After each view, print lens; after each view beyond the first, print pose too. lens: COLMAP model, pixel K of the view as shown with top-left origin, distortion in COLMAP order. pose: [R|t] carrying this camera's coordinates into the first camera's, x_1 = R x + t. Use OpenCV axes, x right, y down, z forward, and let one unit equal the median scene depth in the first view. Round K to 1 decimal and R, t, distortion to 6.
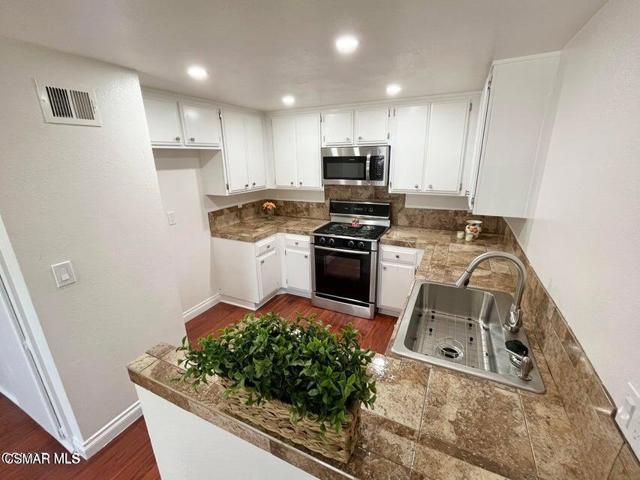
lens RADIAL K [[276.4, 0, 320.0], [0, 276.4, 240.0], [0, 0, 1]] dist [-0.000451, -0.000060]
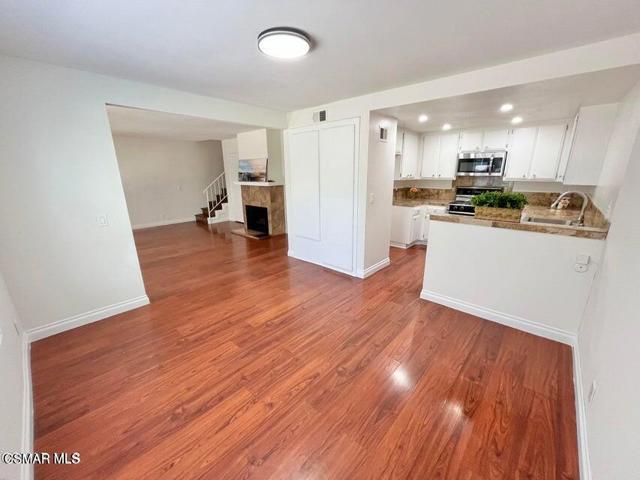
lens RADIAL K [[256.7, 0, 320.0], [0, 256.7, 240.0], [0, 0, 1]] dist [-0.001081, -0.000092]
pose [[0.962758, 0.079175, -0.258511, -0.367052], [-0.086201, 0.996150, -0.015938, 0.293151], [0.256254, 0.037628, 0.965877, -0.716263]]
